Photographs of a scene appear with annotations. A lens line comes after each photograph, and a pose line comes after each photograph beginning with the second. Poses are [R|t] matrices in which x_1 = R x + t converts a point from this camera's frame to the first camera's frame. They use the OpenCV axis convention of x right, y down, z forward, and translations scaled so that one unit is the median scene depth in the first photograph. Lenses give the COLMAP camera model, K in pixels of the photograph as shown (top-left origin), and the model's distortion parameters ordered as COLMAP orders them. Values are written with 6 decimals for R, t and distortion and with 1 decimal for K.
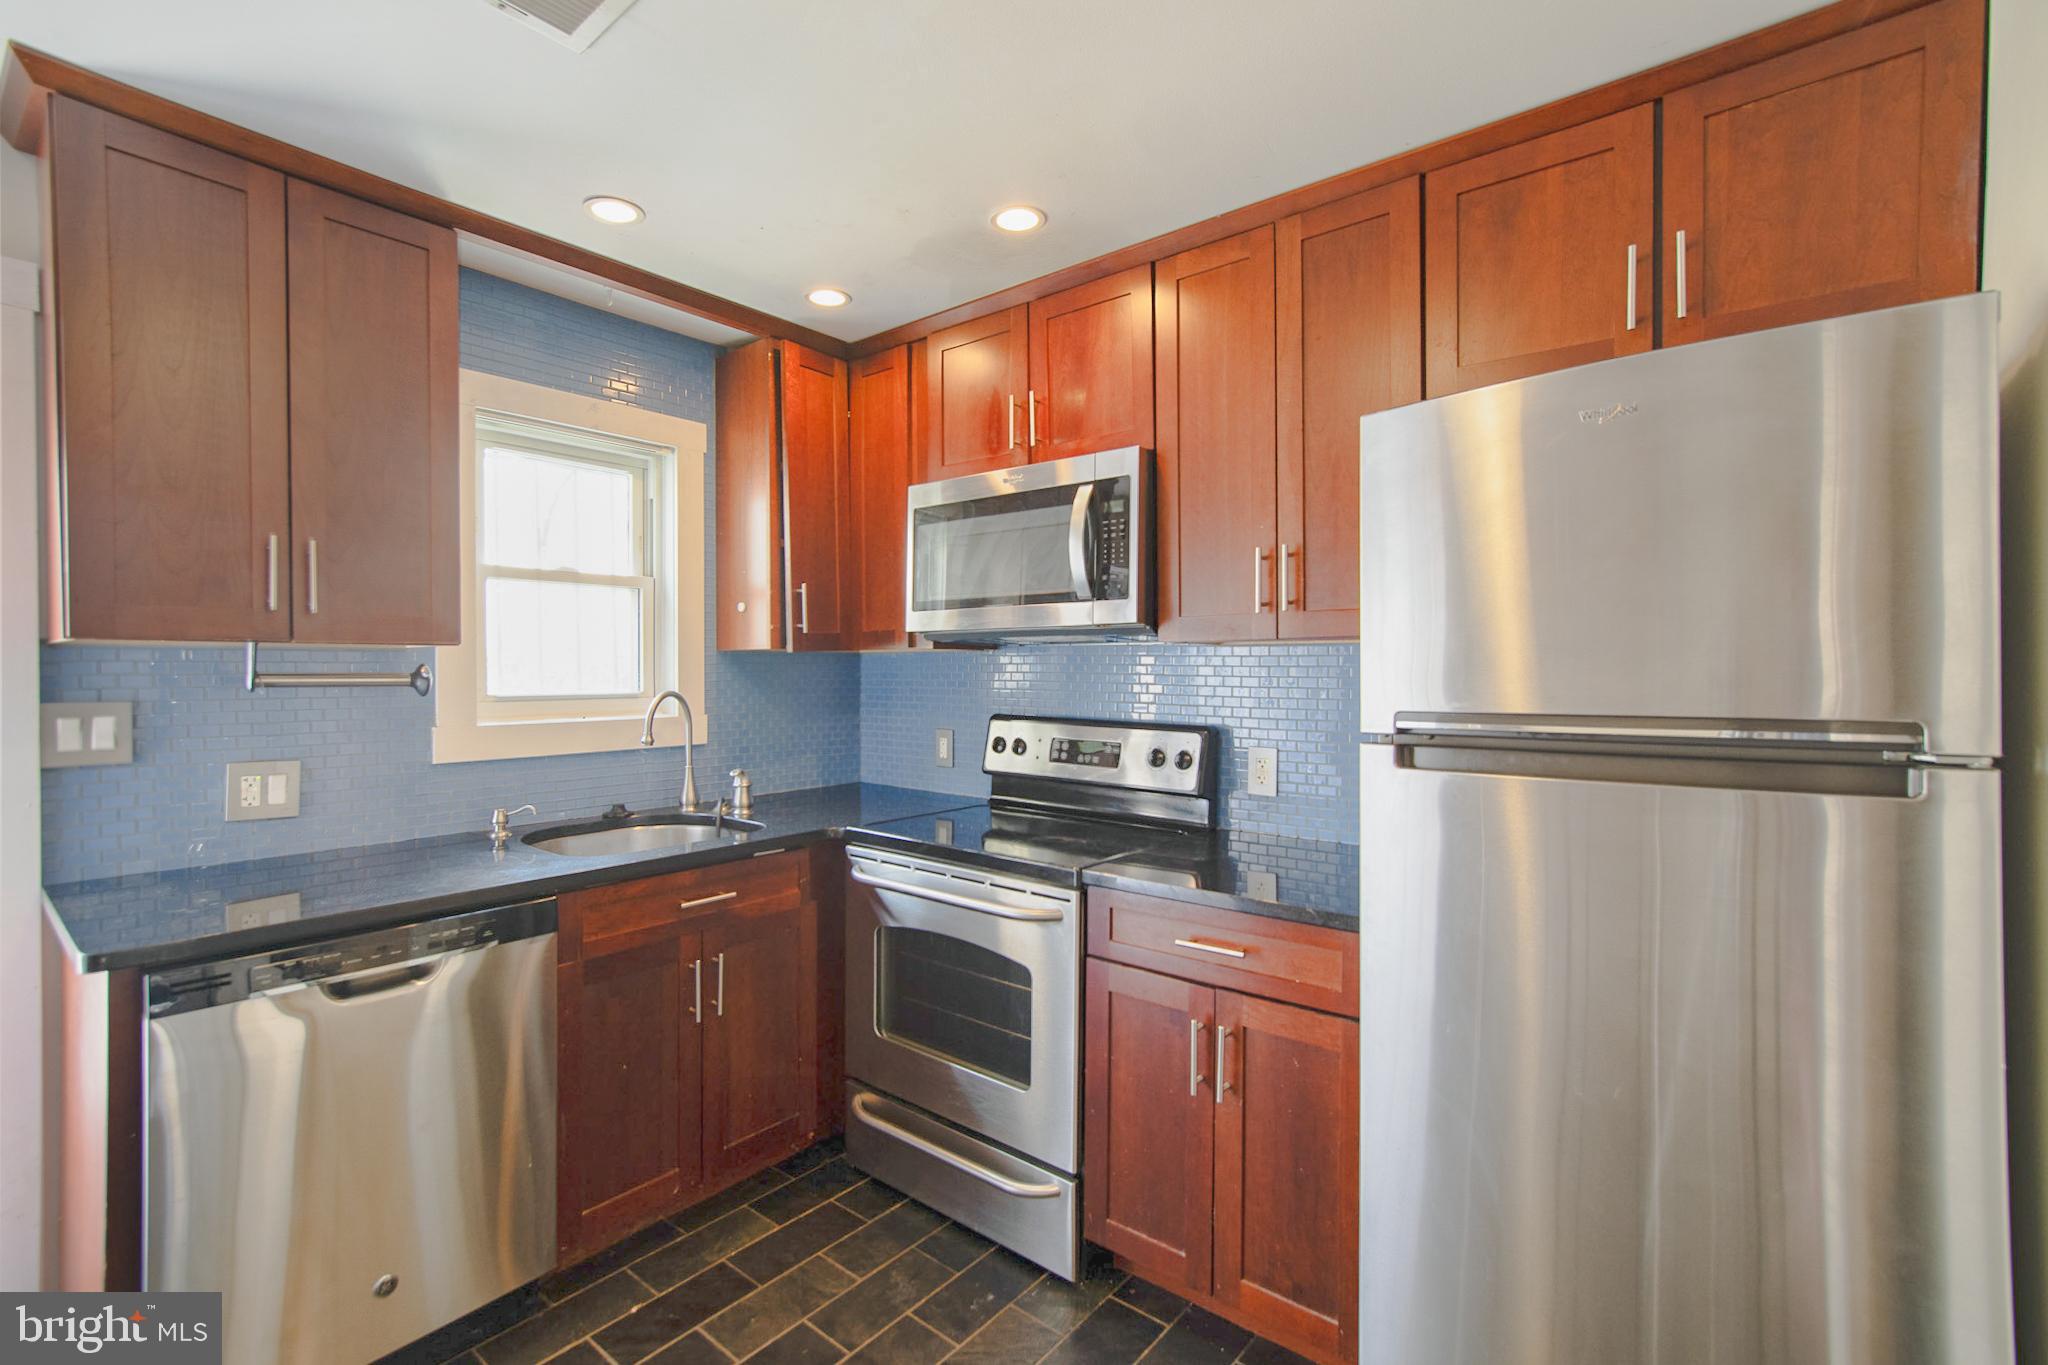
lens RADIAL K [[921.9, 0, 1024.0], [0, 921.9, 682.5], [0, 0, 1]] dist [-0.002434, 0.000172]
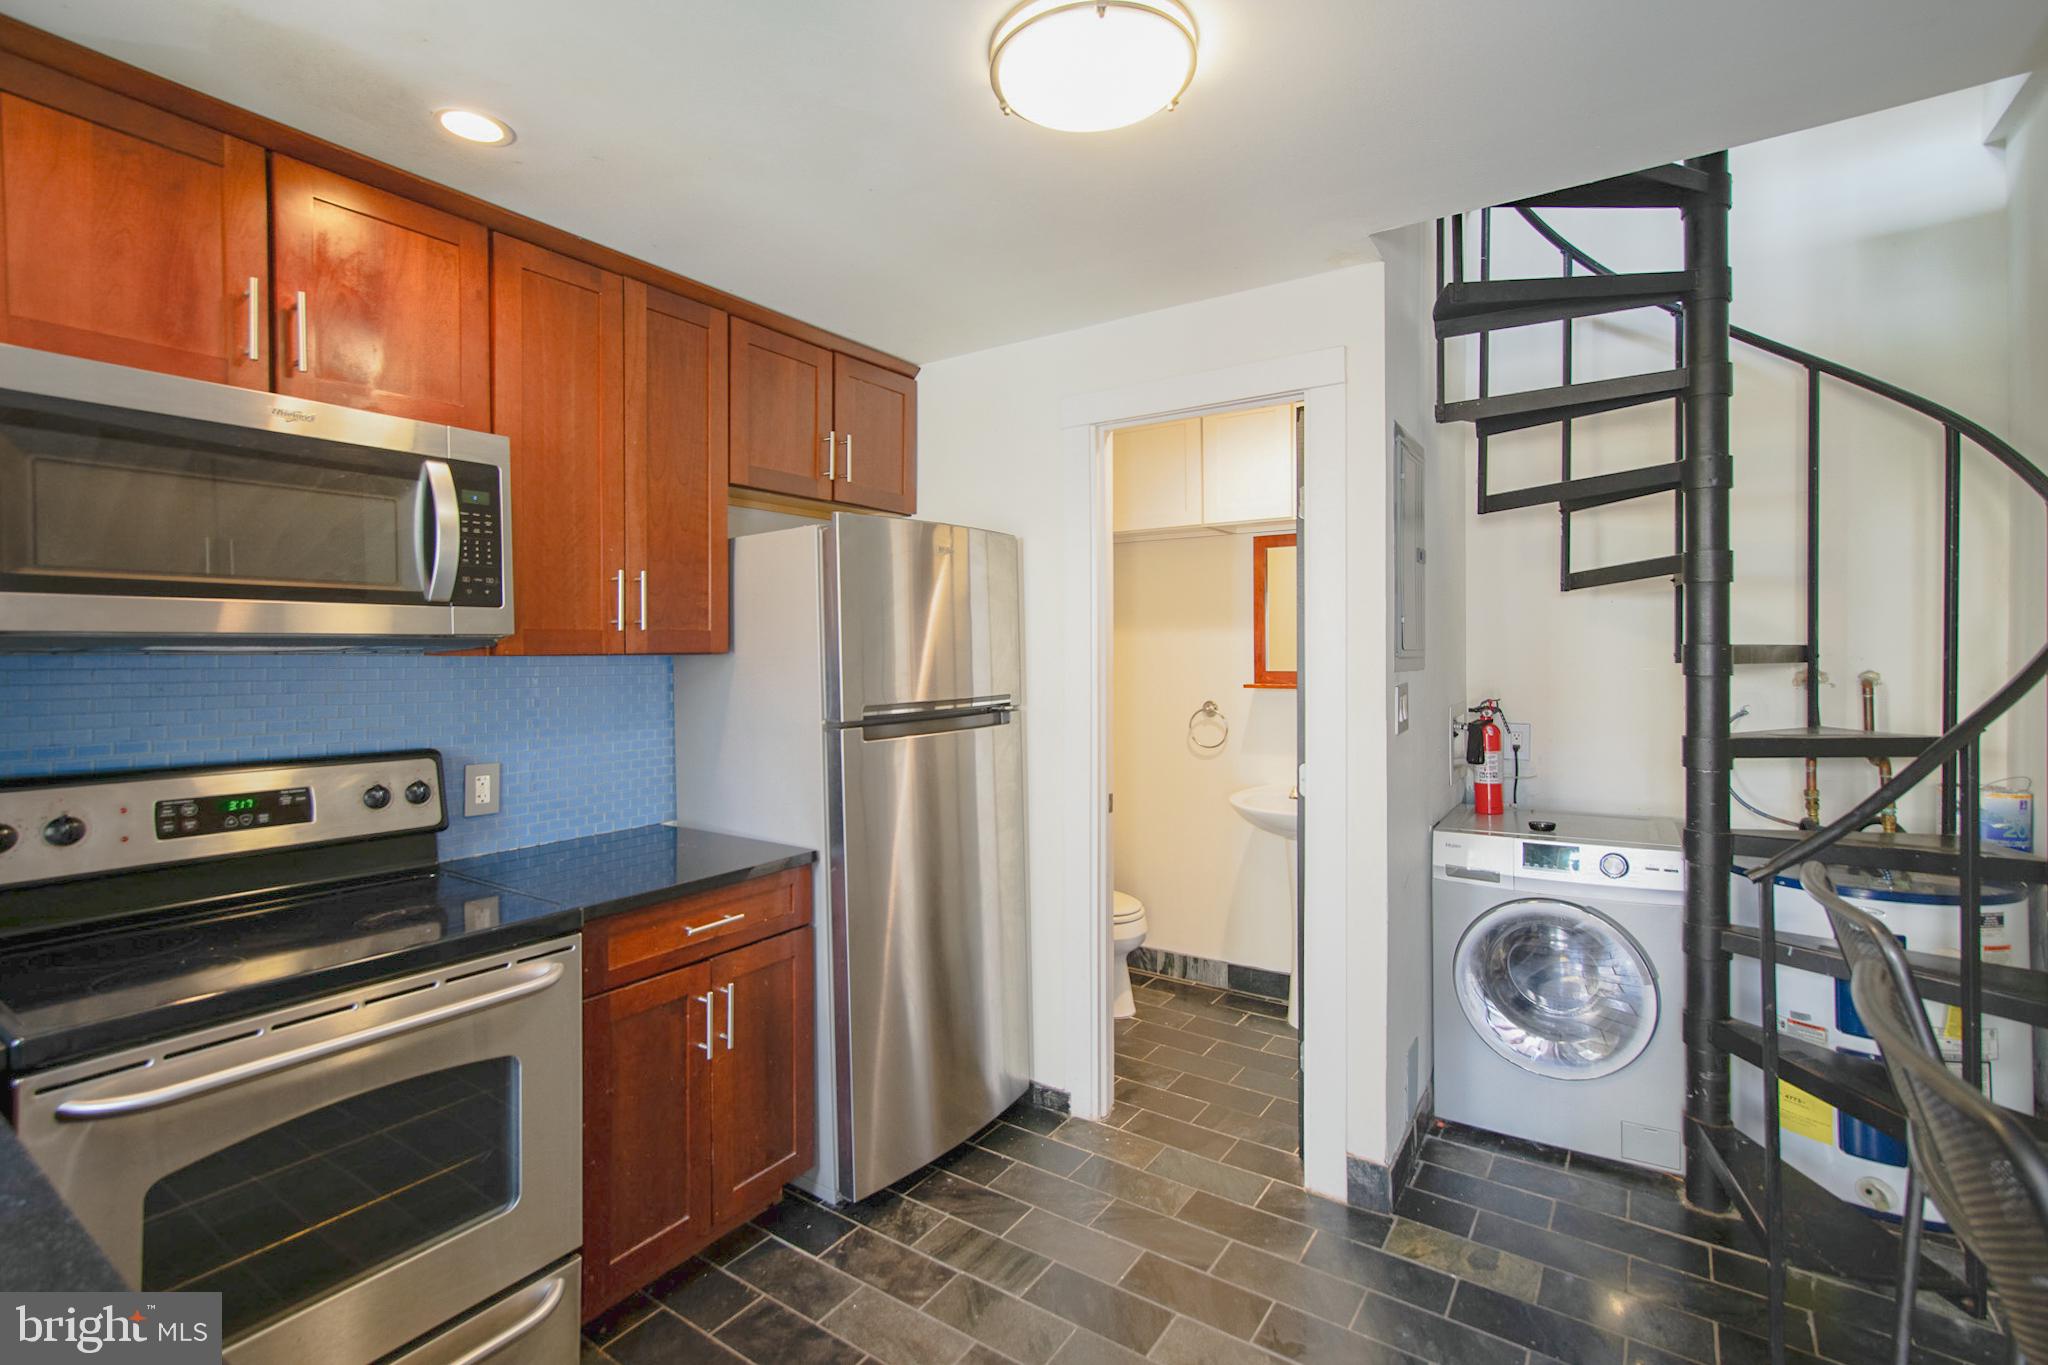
lens RADIAL K [[943.4, 0, 1013.3], [0, 943.4, 665.3], [0, 0, 1]] dist [-0.001191, 0.000051]
pose [[-0.077954, -0.013848, 0.996861, -0.853501], [0.017419, 0.999732, 0.015250, -0.042352], [-0.996805, 0.018553, -0.077692, 0.605099]]
